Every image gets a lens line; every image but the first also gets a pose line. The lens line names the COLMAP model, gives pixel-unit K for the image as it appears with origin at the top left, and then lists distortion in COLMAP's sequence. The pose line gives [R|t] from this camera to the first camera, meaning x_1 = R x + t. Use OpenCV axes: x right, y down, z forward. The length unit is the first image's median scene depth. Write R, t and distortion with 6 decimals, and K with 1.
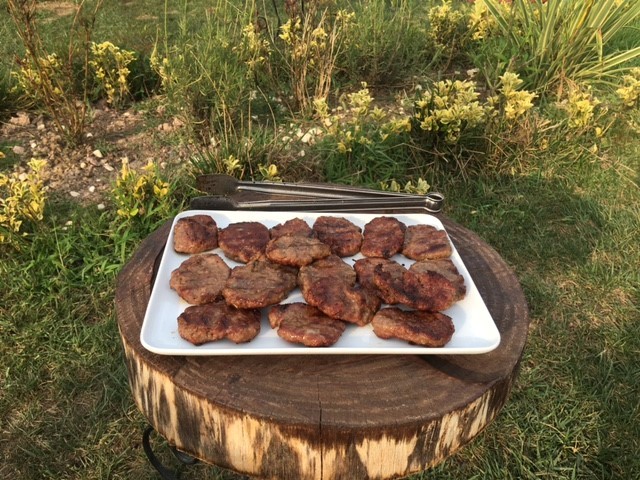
lens RADIAL K [[541.3, 0, 320.5], [0, 541.3, 239.6], [0, 0, 1]] dist [0.019894, 0.002122]
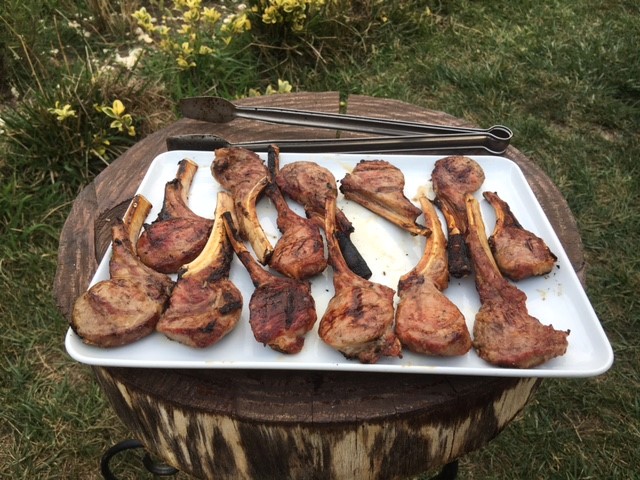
lens RADIAL K [[541.3, 0, 319.6], [0, 541.3, 240.8], [0, 0, 1]] dist [0.019894, 0.002122]
pose [[0.913142, -0.302296, 0.273475, -0.279275], [0.255432, 0.947149, 0.194071, -0.056275], [-0.317689, -0.107360, 0.942098, 0.322805]]
